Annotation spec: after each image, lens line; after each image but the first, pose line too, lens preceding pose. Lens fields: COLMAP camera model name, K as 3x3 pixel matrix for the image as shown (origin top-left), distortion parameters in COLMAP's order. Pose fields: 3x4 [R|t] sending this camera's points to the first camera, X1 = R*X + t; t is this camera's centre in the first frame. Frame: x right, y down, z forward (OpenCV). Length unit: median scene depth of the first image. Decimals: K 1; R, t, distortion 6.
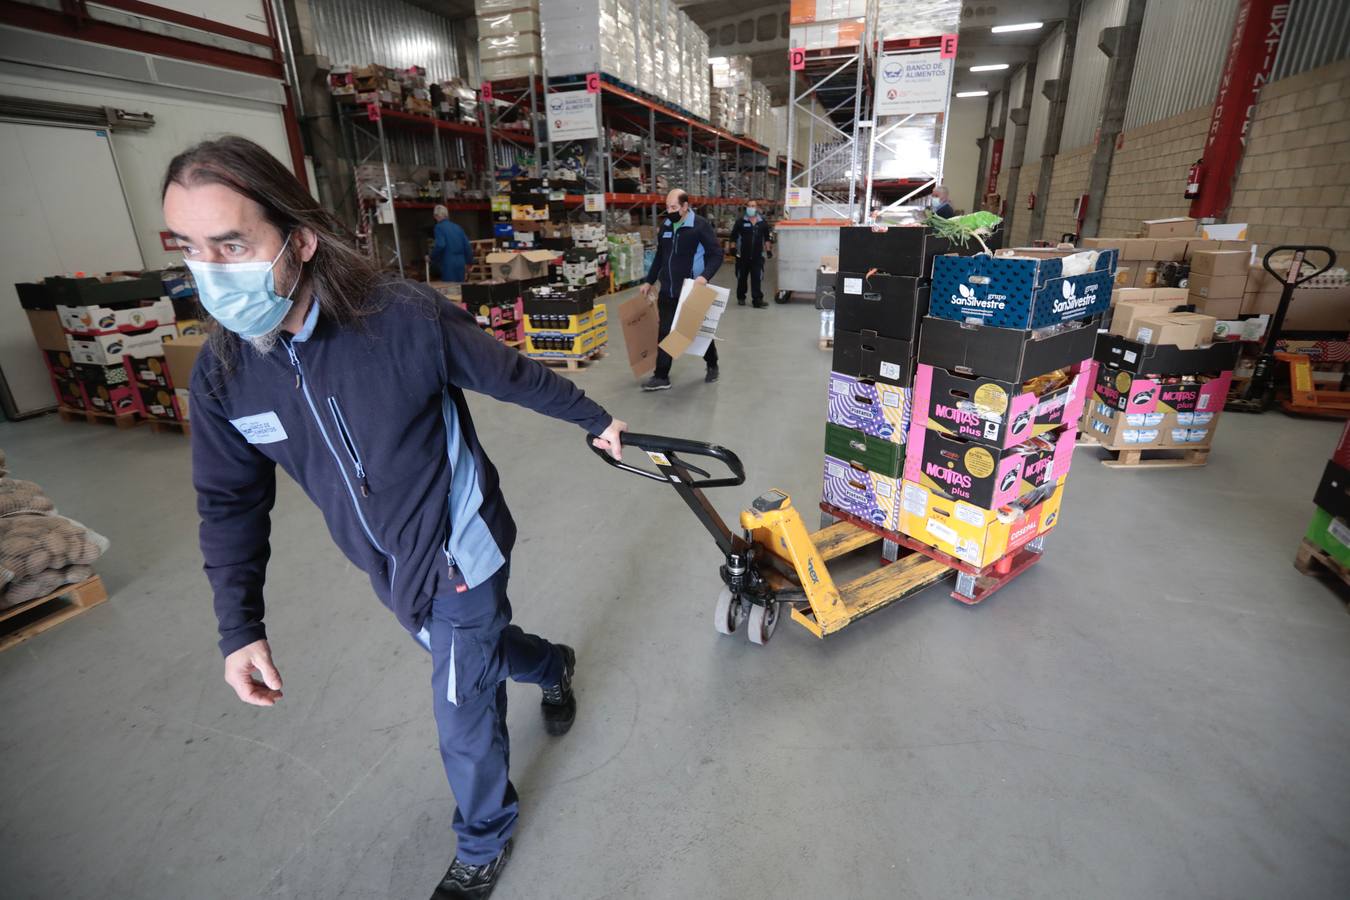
lens RADIAL K [[623.3, 0, 667.6], [0, 623.3, 448.9], [0, 0, 1]] dist [-0.046836, 0.017958]
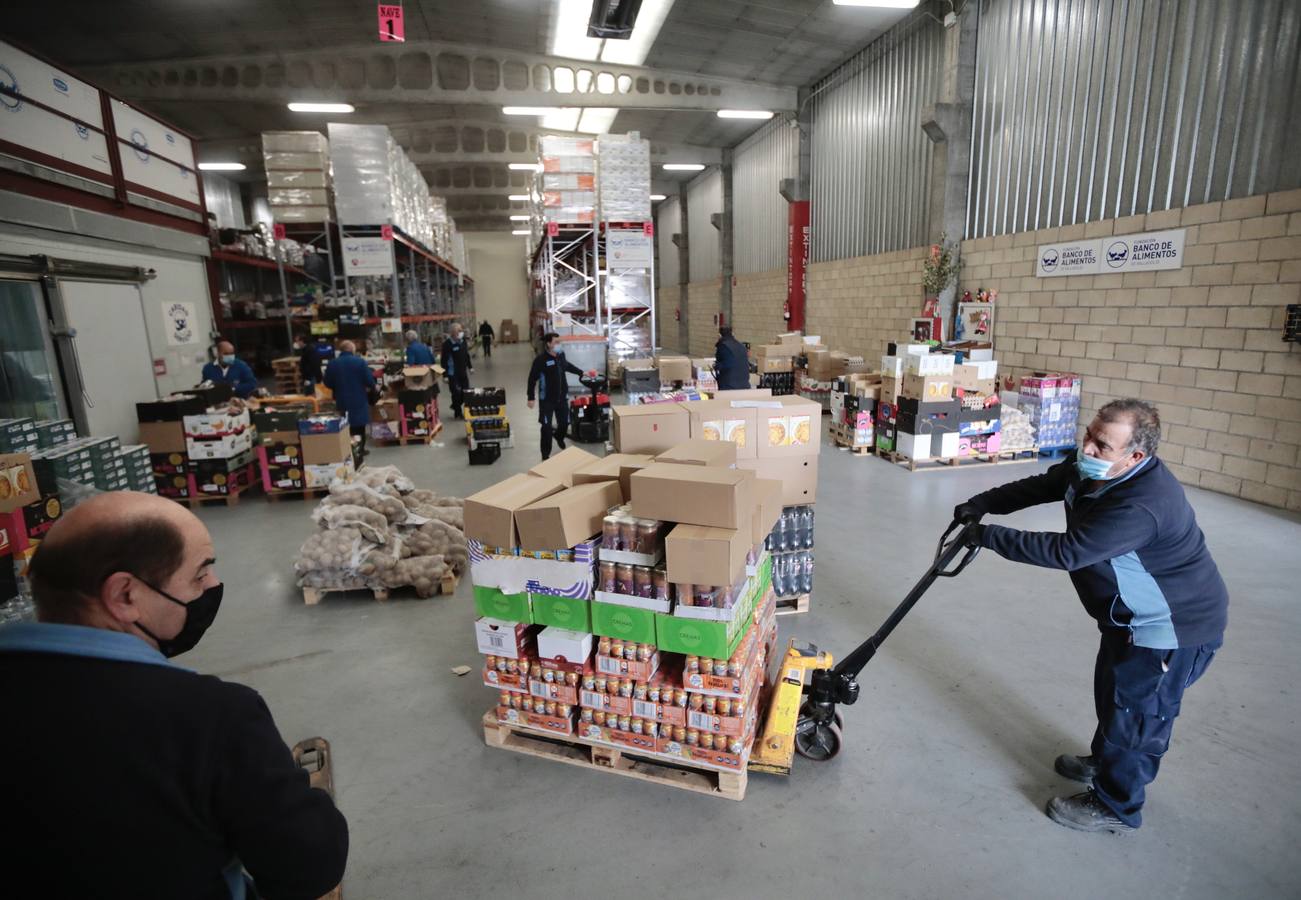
lens RADIAL K [[644.4, 0, 650.5], [0, 644.4, 450.0], [0, 0, 1]] dist [-0.044988, 0.017966]
pose [[0.864403, -0.104619, 0.491796, -0.332486], [0.182254, 0.976789, -0.112547, 0.072040], [-0.468606, 0.186917, 0.863406, -0.270703]]
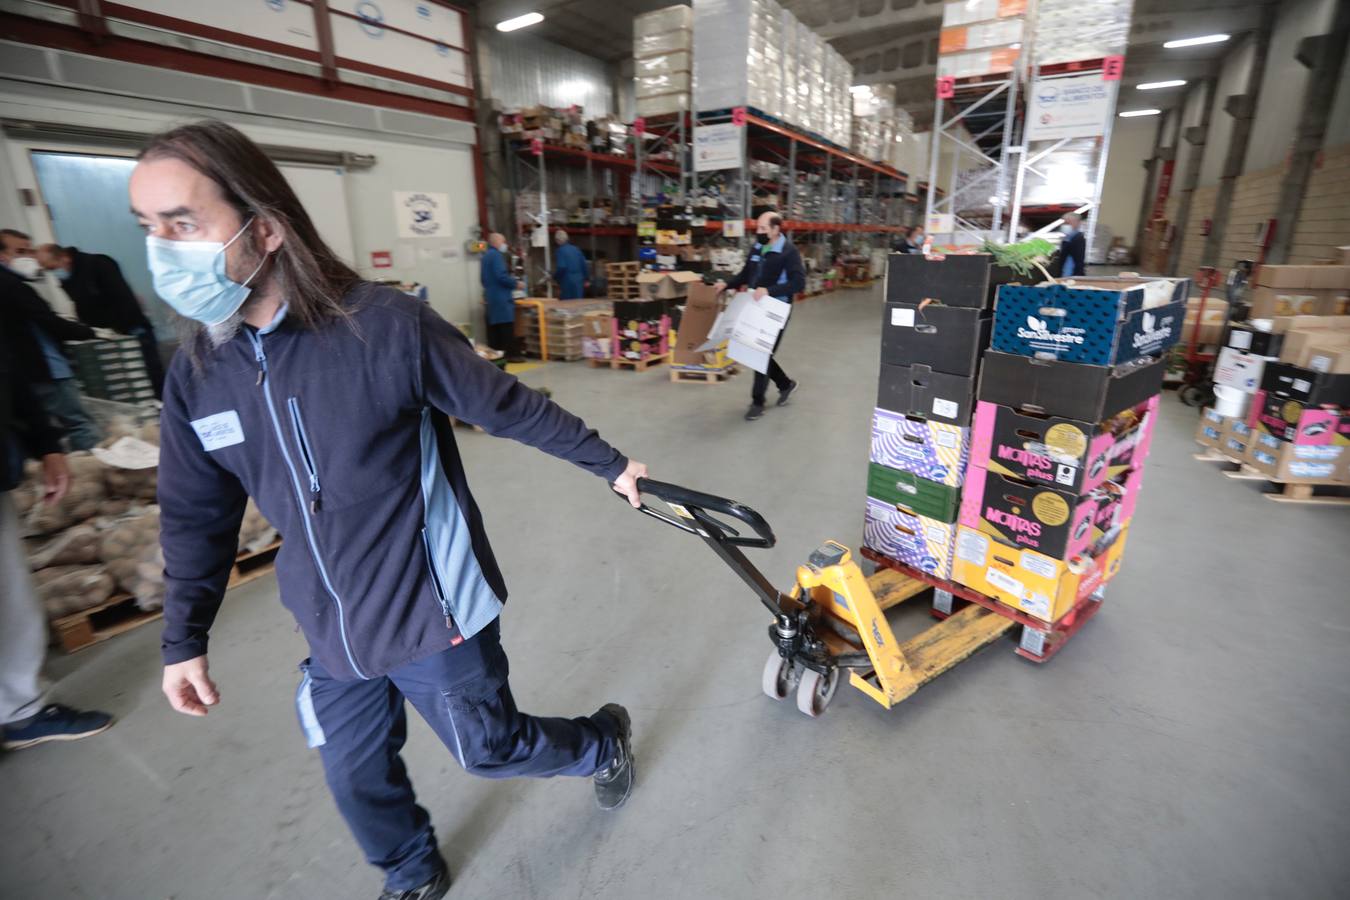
lens RADIAL K [[623.3, 0, 667.6], [0, 623.3, 448.9], [0, 0, 1]] dist [-0.046836, 0.017958]
pose [[0.981102, 0.061420, -0.183484, -0.012768], [-0.068210, 0.997192, -0.030920, 0.014182], [0.181070, 0.042851, 0.982536, -0.035040]]
